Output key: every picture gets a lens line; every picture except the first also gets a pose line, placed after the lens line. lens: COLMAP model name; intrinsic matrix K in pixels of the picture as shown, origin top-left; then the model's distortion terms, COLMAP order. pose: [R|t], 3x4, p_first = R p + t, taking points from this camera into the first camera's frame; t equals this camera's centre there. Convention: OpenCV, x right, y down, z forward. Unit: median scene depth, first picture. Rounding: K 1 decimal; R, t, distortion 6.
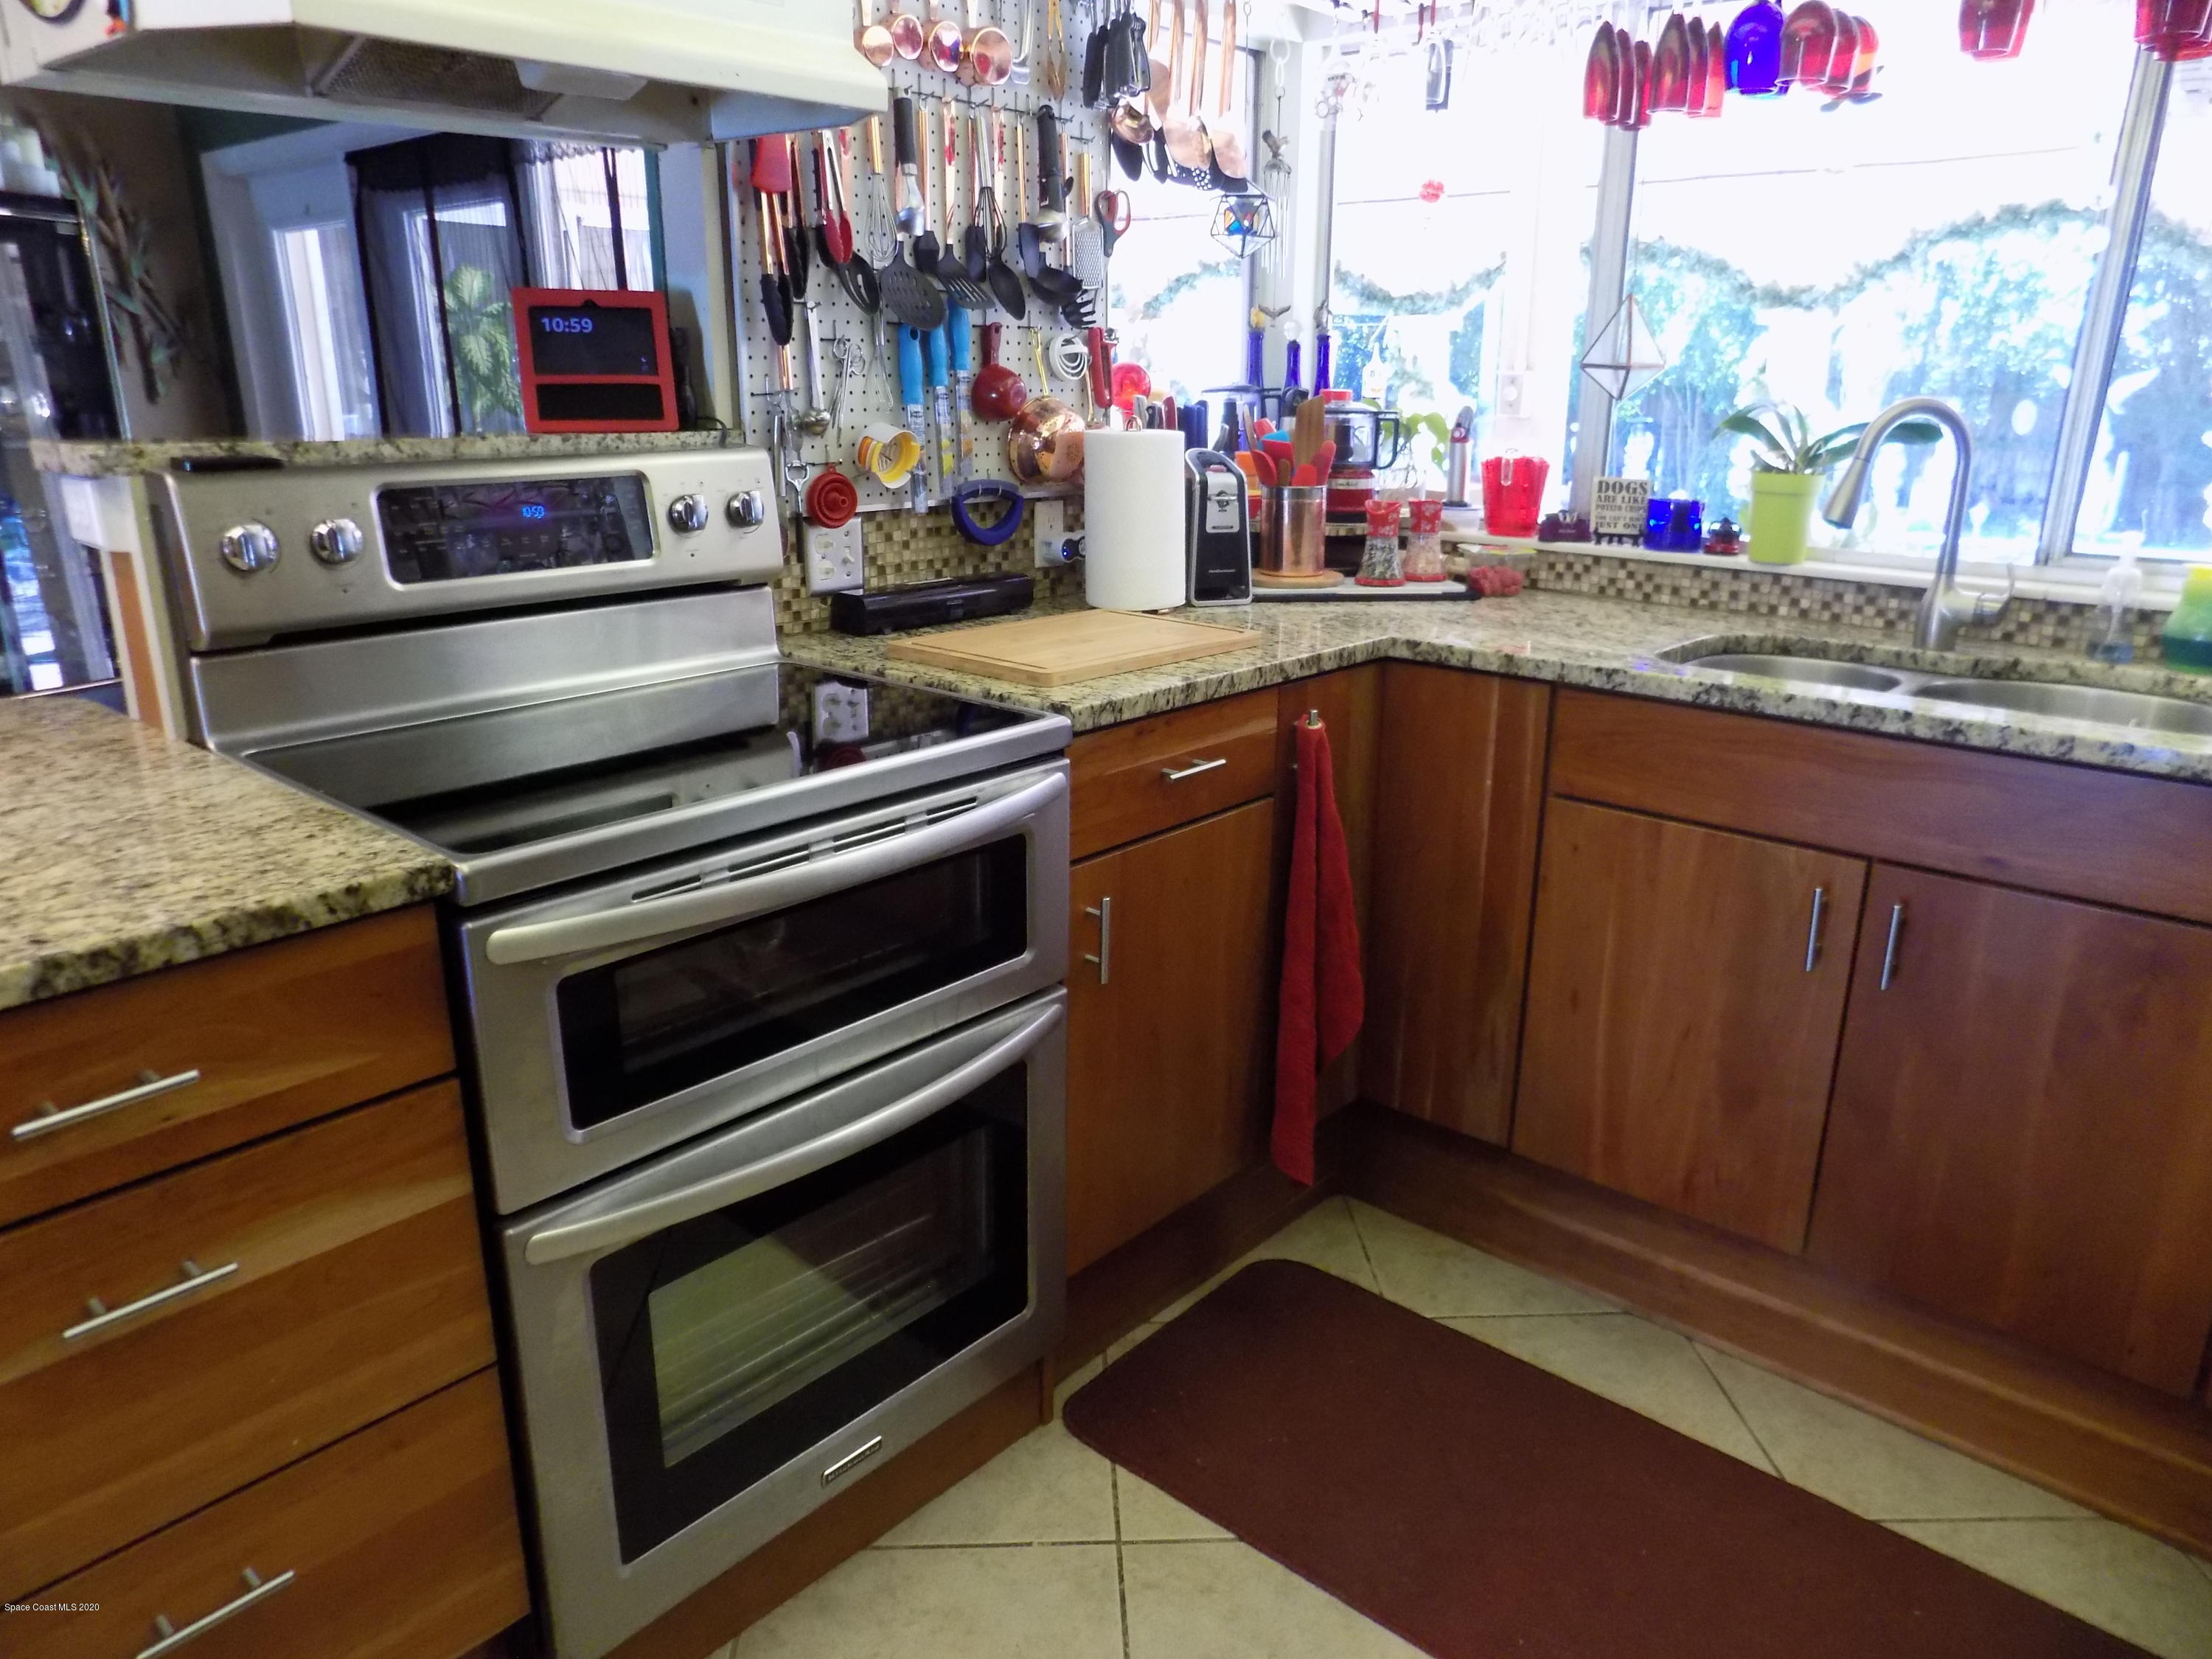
lens RADIAL K [[1484.5, 0, 1132.1], [0, 1484.5, 826.4], [0, 0, 1]] dist [-0.084918, 0.082635]
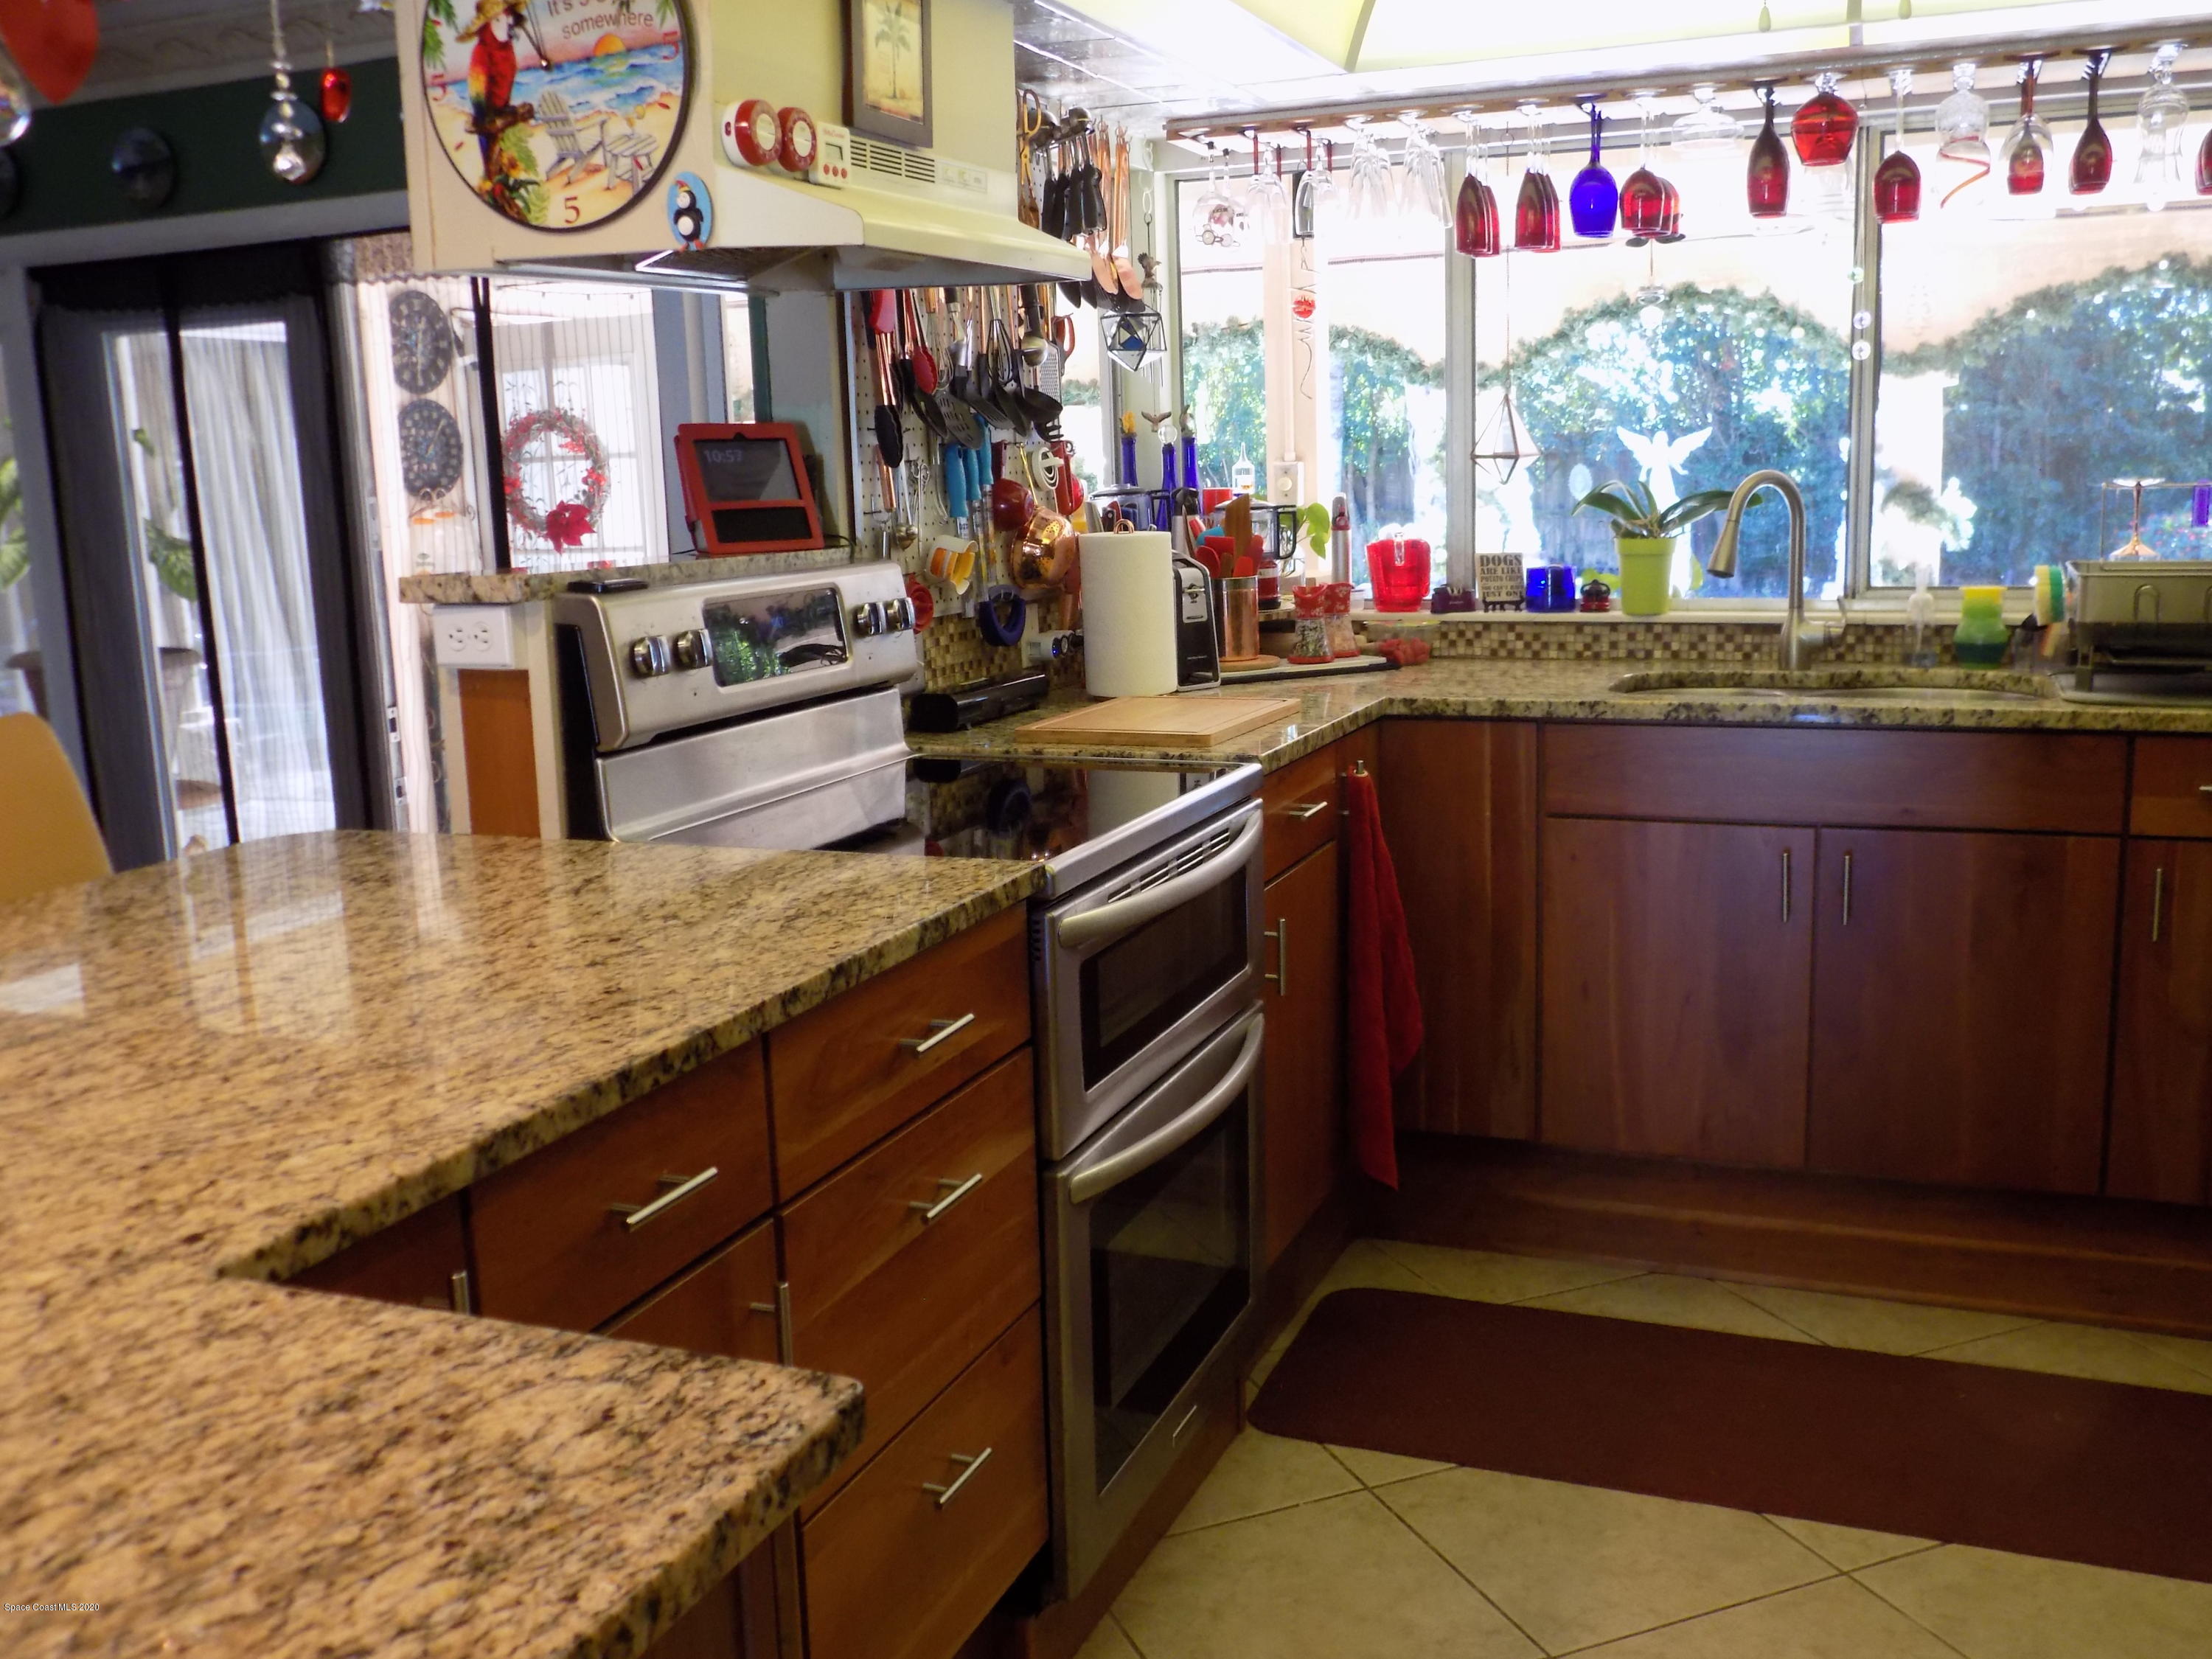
lens RADIAL K [[2022.0, 0, 1106.0], [0, 2022.0, 829.5], [0, 0, 1]] dist [-0.084780, 0.109432]
pose [[0.942883, -0.097608, 0.318504, -0.515098], [0.135453, 0.985838, -0.098871, 0.092822], [-0.304343, 0.136366, 0.942751, -0.369456]]
